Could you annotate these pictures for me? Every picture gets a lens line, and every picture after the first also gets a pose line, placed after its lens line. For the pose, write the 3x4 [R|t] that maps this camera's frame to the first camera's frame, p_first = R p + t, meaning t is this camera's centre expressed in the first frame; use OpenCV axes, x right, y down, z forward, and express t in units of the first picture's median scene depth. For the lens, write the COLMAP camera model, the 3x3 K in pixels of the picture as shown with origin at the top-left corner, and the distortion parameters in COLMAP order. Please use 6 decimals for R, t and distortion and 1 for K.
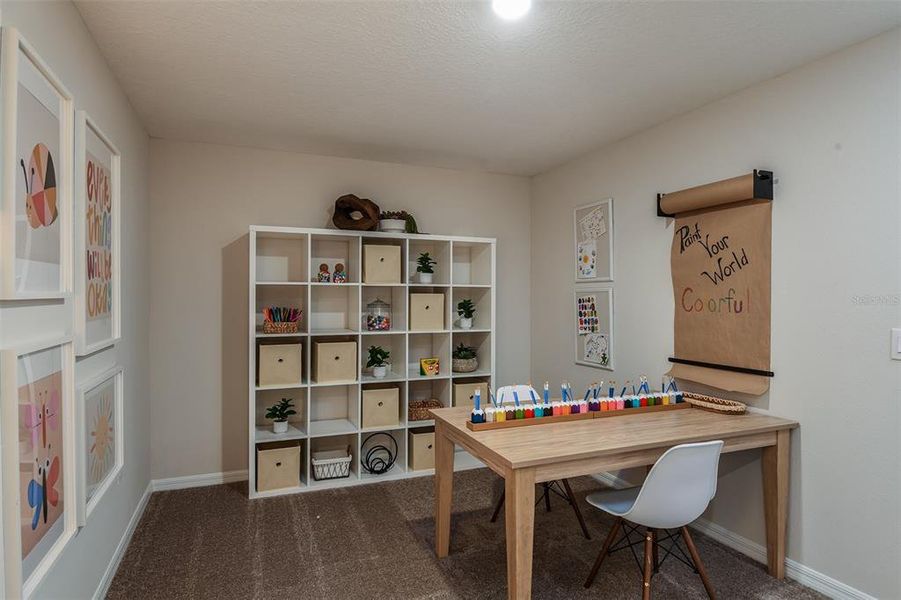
lens RADIAL K [[516.6, 0, 450.5], [0, 516.6, 300.0], [0, 0, 1]] dist [0.004948, -0.000607]
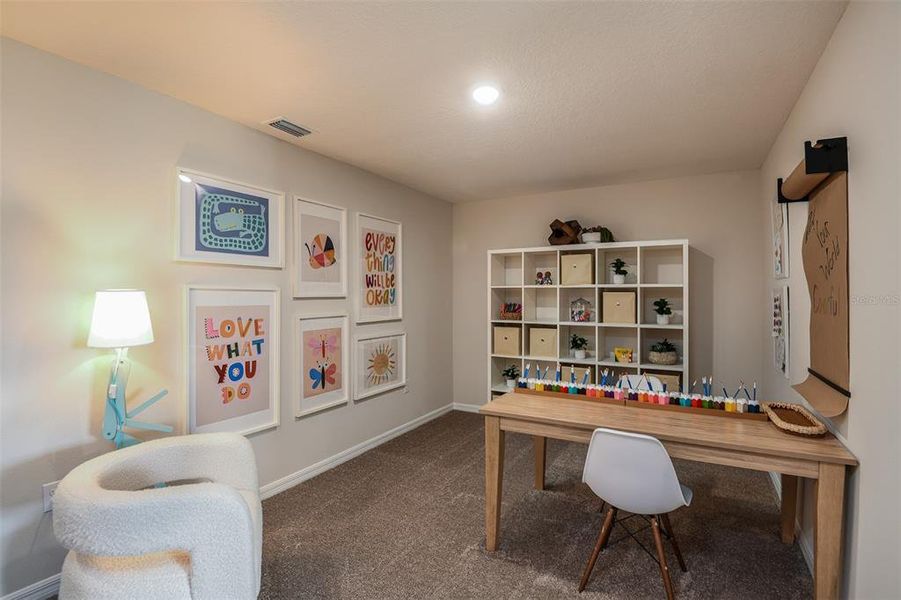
lens RADIAL K [[438.6, 0, 447.2], [0, 438.6, 294.8], [0, 0, 1]] dist [-0.001356, -0.000739]
pose [[0.613523, -0.002265, -0.789673, 0.558884], [-0.003377, 0.999979, -0.005492, -0.000981], [0.789670, 0.006036, 0.613503, 0.087960]]
